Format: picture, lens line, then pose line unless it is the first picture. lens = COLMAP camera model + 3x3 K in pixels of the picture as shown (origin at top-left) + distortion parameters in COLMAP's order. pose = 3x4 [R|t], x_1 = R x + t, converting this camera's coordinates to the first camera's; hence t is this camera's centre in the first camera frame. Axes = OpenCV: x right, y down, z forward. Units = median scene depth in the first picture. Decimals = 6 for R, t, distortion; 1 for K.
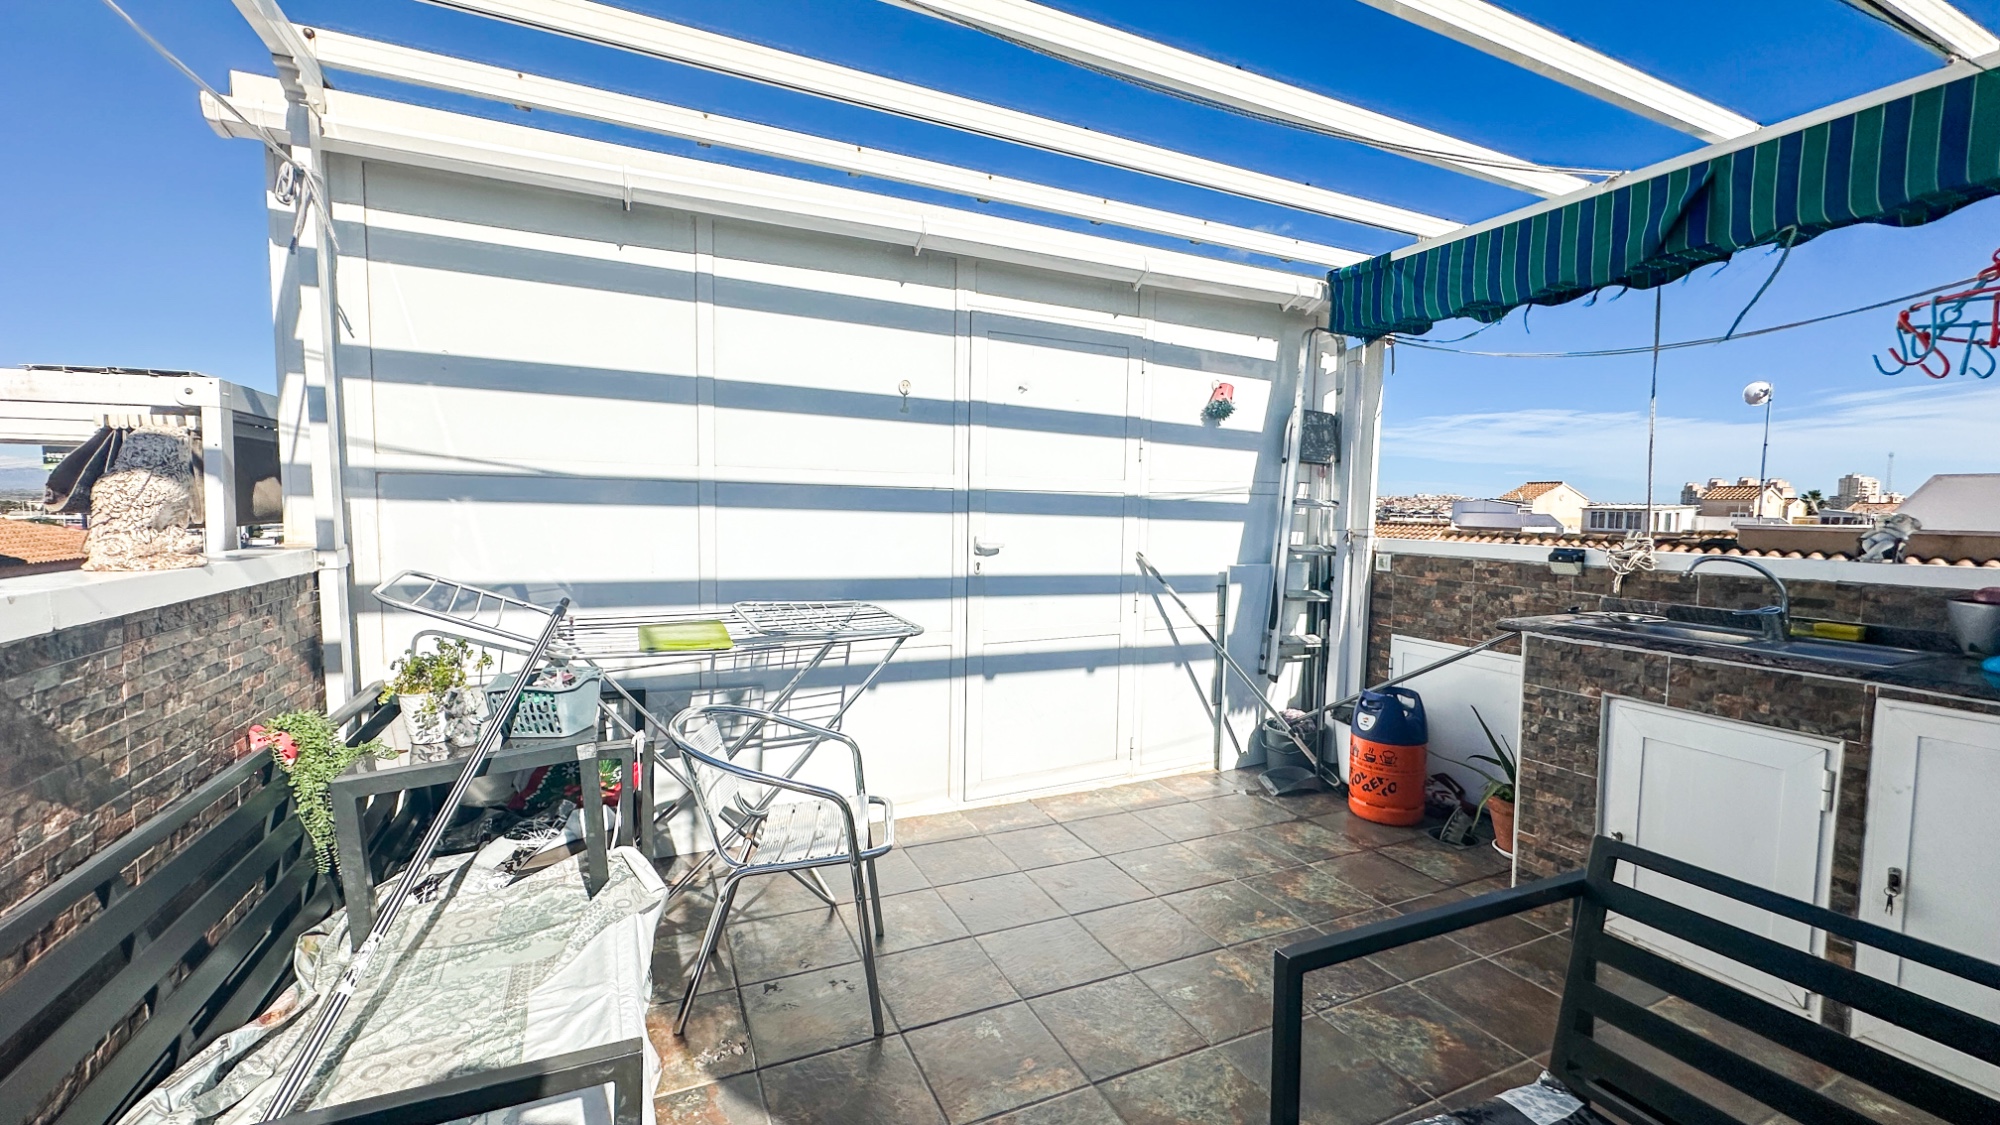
lens RADIAL K [[792.5, 0, 1002.7], [0, 792.5, 559.2], [0, 0, 1]] dist [-0.001804, 0.000434]
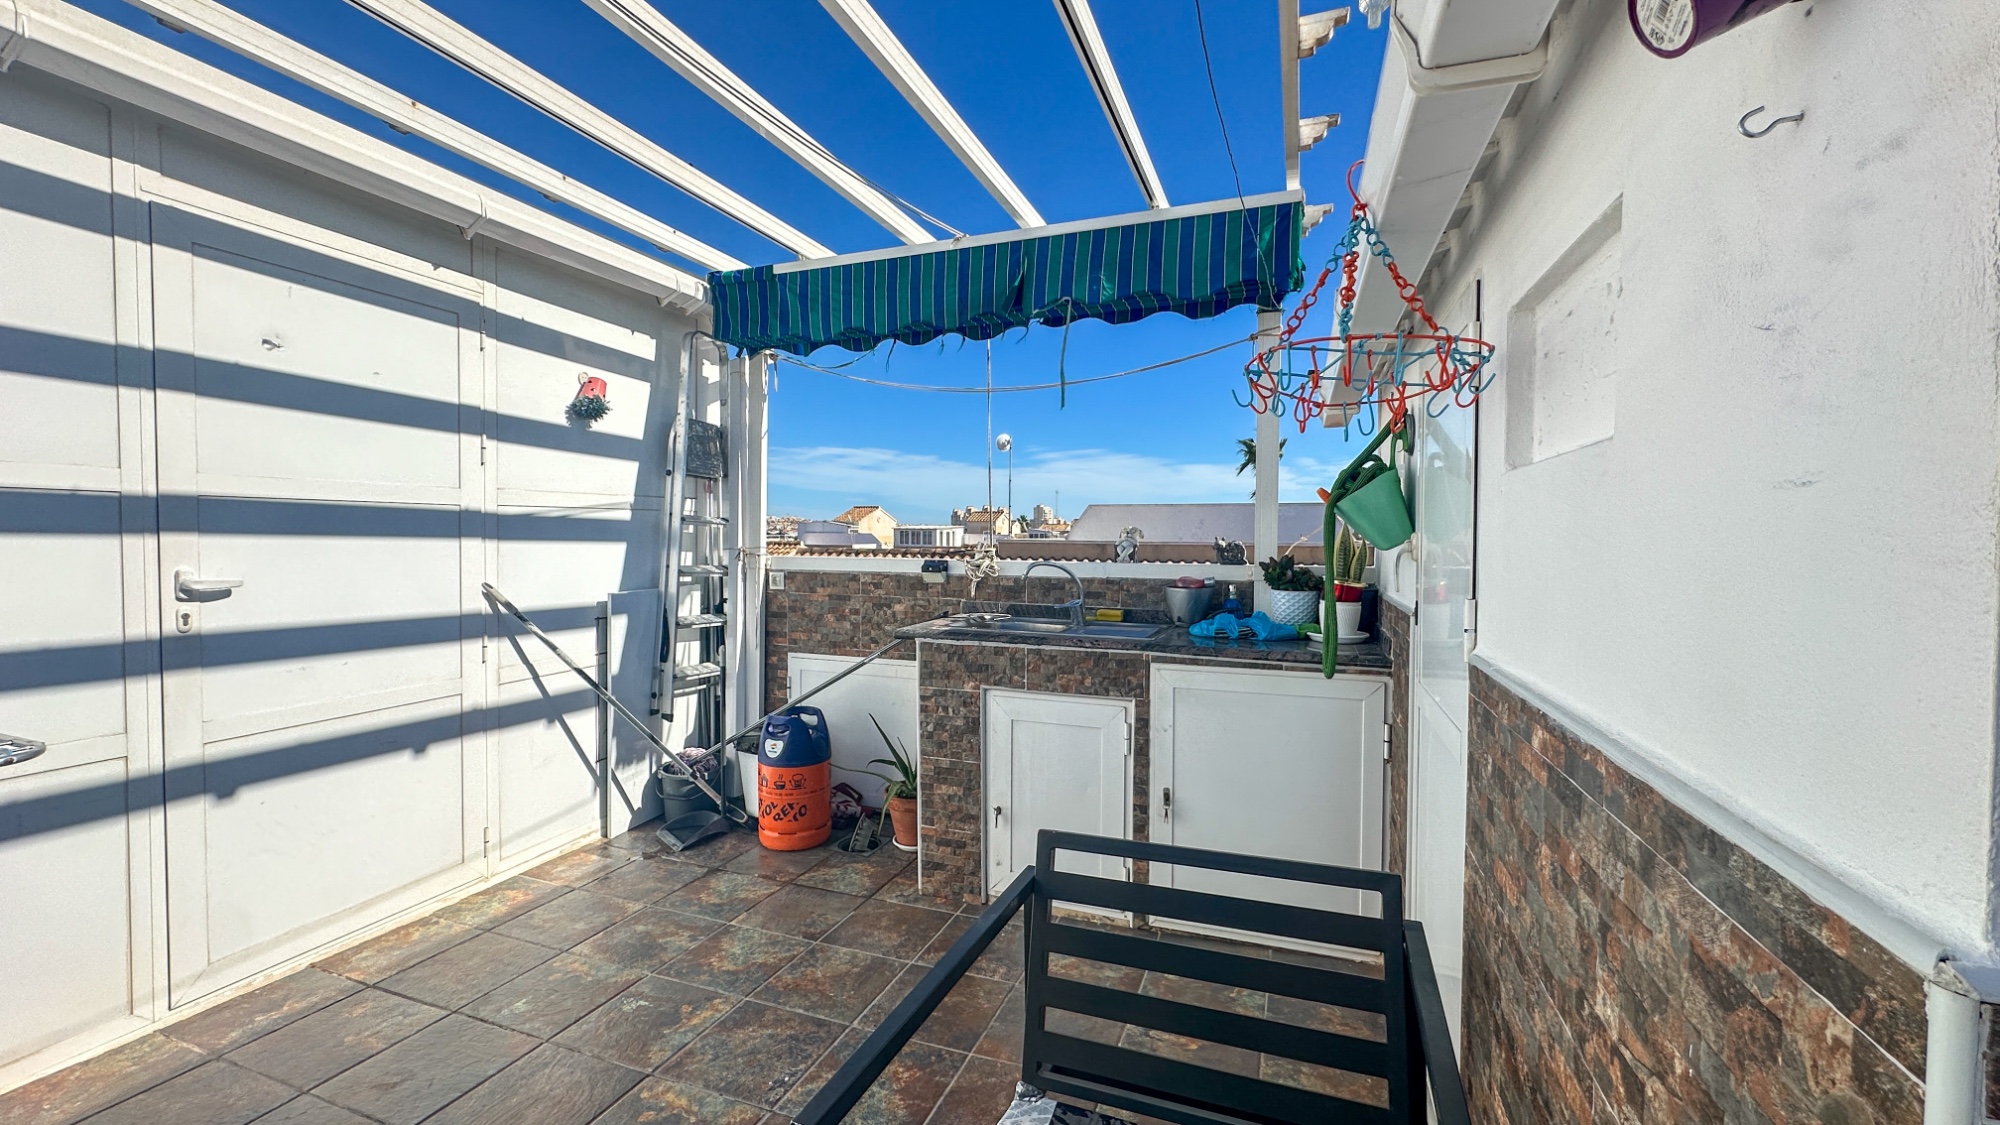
lens RADIAL K [[795.4, 0, 1001.1], [0, 795.4, 559.3], [0, 0, 1]] dist [-0.001139, 0.000238]
pose [[0.719827, -0.031510, 0.693438, -0.001713], [0.050027, 0.998726, -0.006547, -0.002176], [-0.692349, 0.039403, 0.720486, 0.109430]]
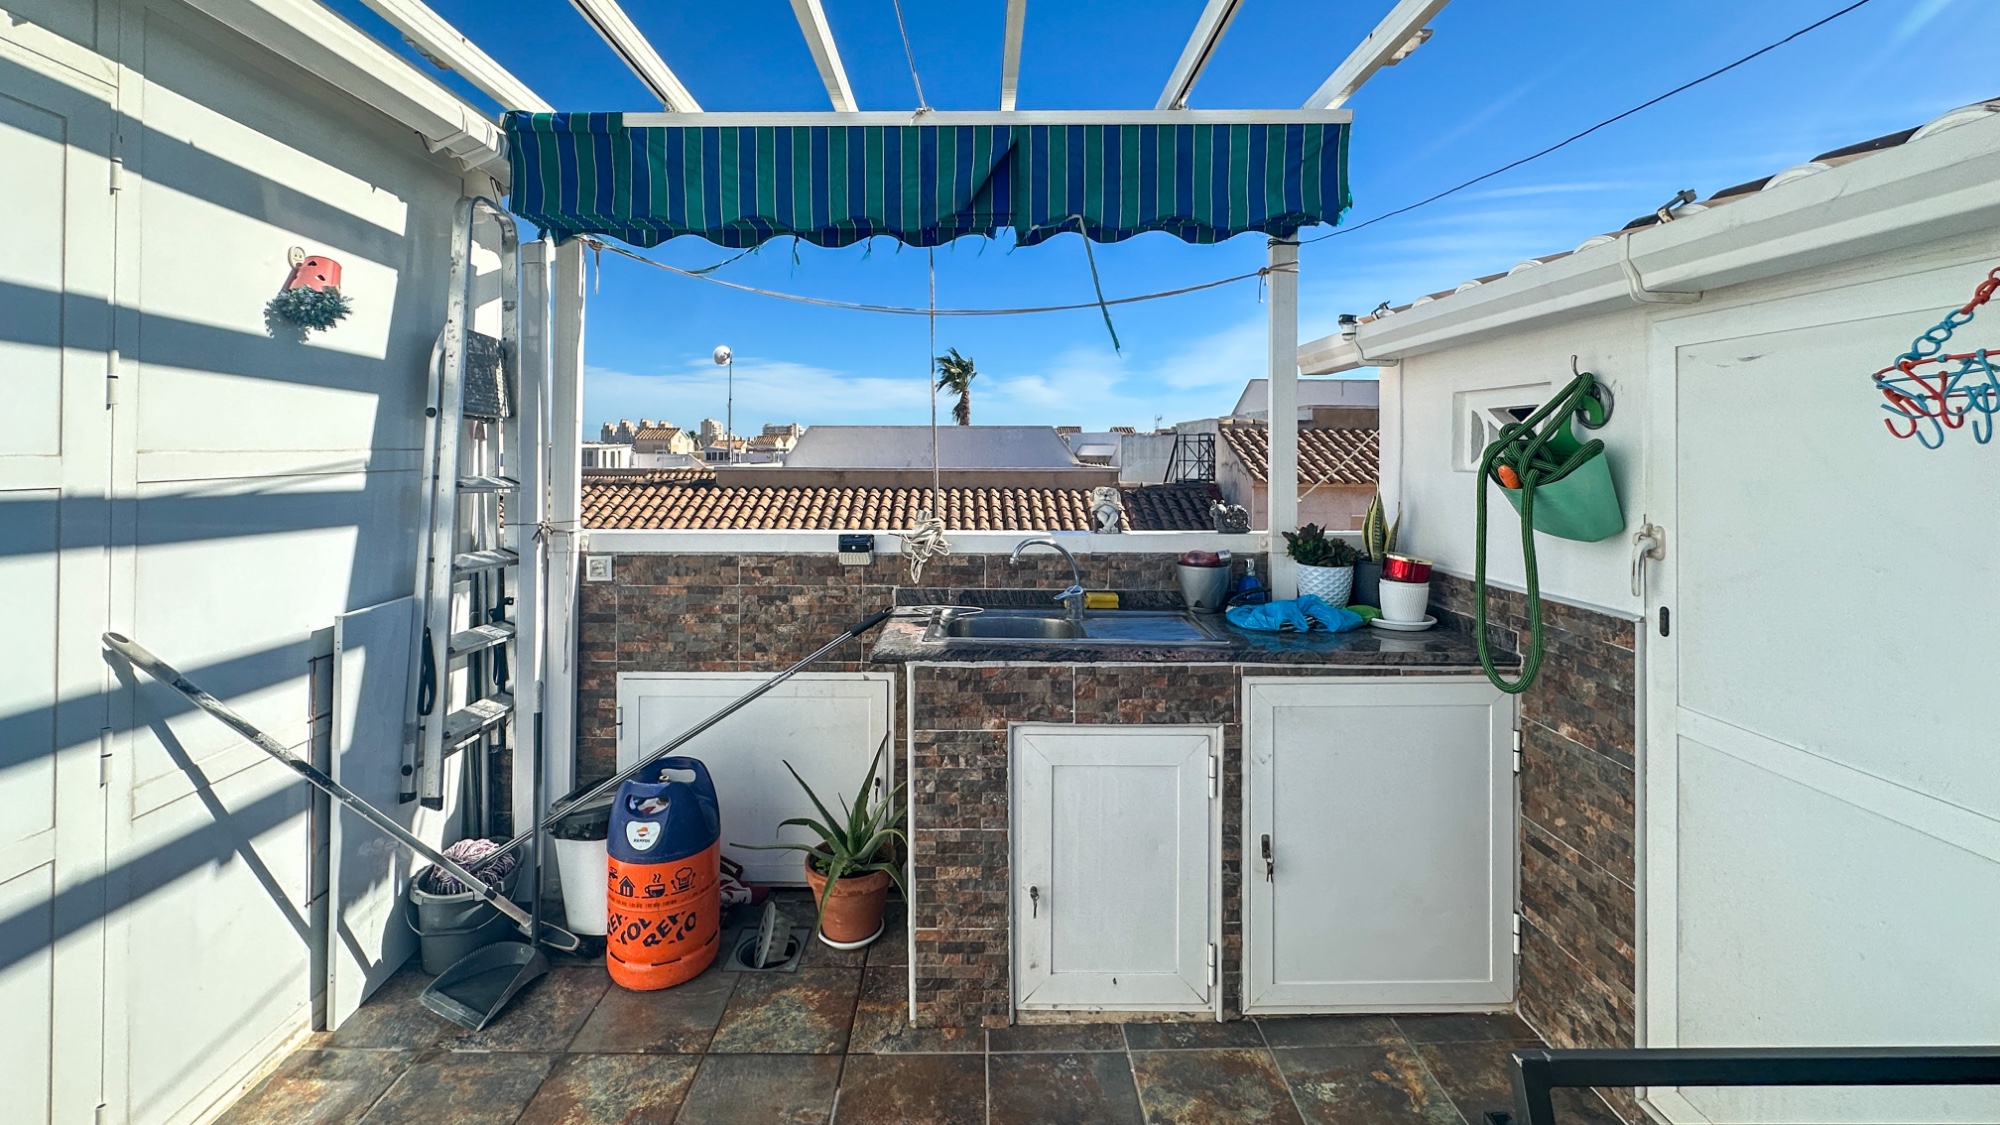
lens RADIAL K [[829.8, 0, 984.2], [0, 829.8, 450.2], [0, 0, 1]] dist [-0.001939, 0.000087]
pose [[0.425188, -0.010573, 0.905044, -0.020187], [0.064649, 0.997733, -0.018716, -0.069968], [-0.902793, 0.066468, 0.424907, 0.449642]]
